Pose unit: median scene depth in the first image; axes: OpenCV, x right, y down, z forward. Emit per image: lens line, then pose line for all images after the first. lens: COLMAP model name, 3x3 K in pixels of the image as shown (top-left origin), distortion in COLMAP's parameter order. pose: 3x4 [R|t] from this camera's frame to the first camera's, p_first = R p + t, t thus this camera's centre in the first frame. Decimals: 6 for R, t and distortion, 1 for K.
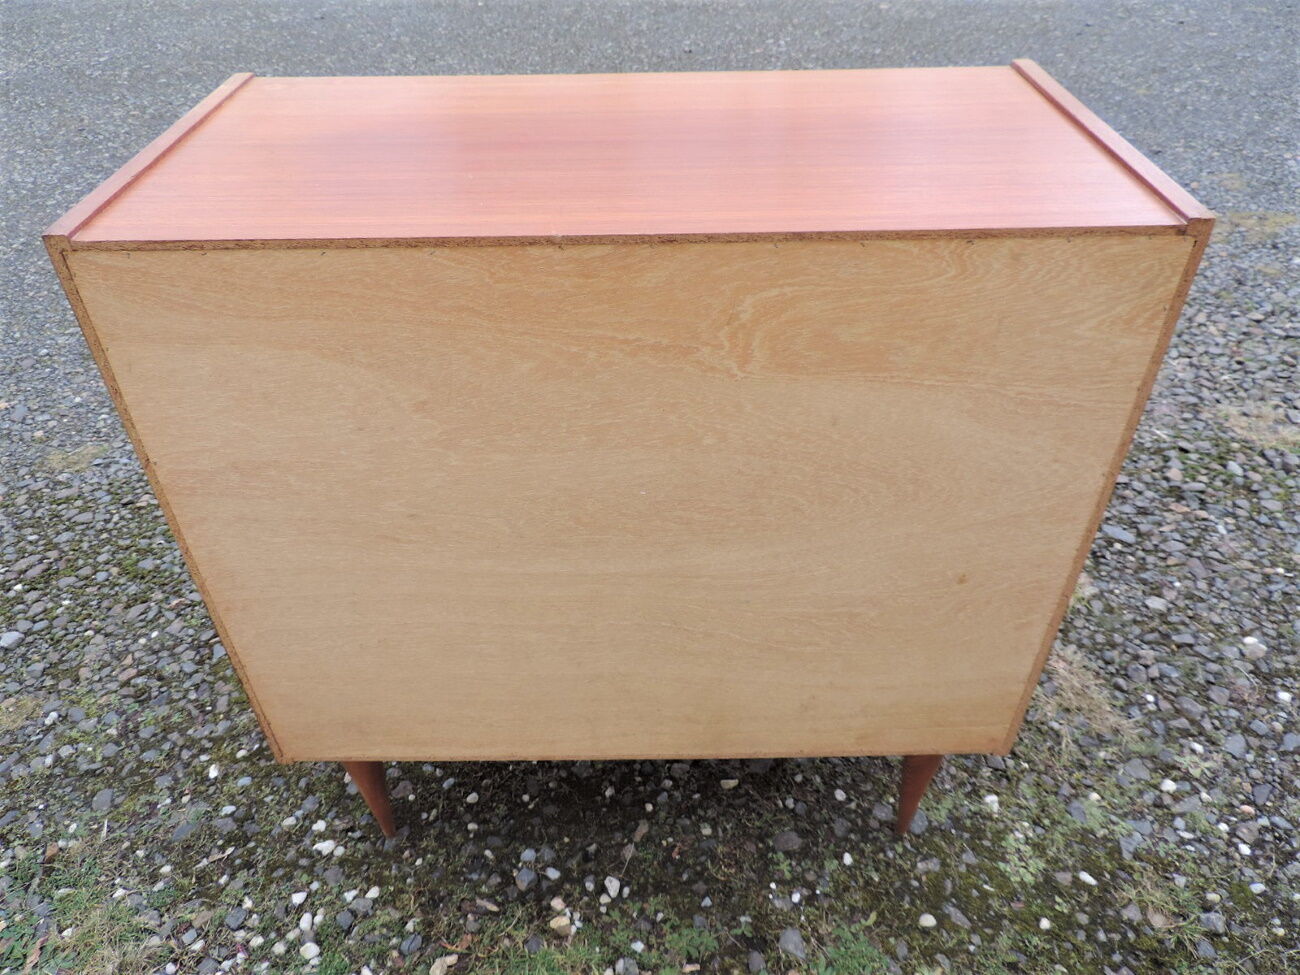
lens RADIAL K [[1096.6, 0, 660.3], [0, 1096.6, 484.7], [0, 0, 1]] dist [-0.003355, -0.012666]
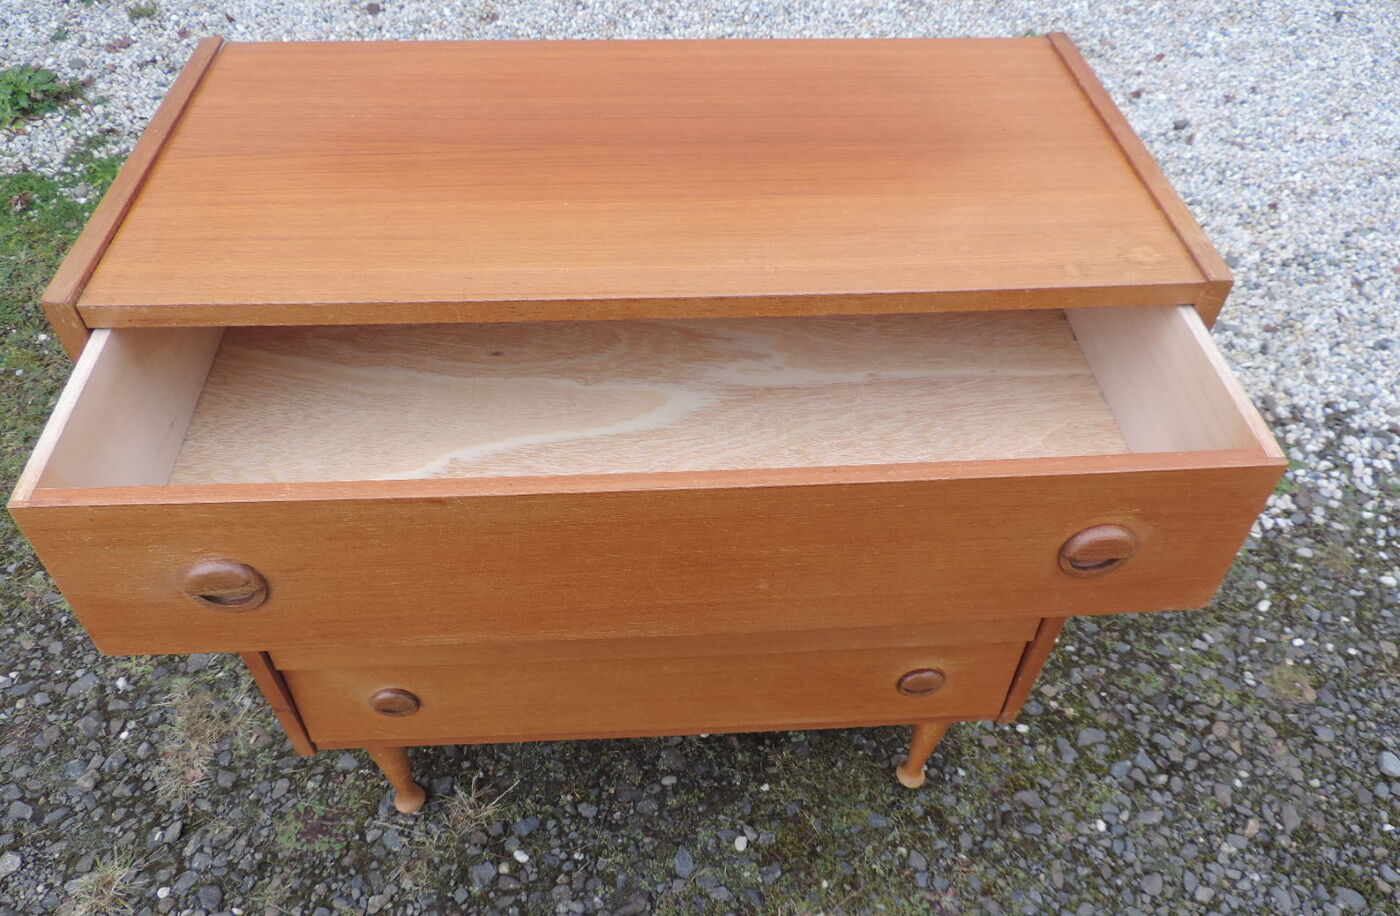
lens RADIAL K [[1152.9, 0, 693.4], [0, 1152.9, 463.1], [0, 0, 1]] dist [-0.039559, 0.017788]
pose [[-0.999132, 0.027293, -0.031483, -0.020774], [-0.024746, 0.219199, 0.975366, -0.925326], [0.033521, 0.975298, -0.218334, 1.121415]]
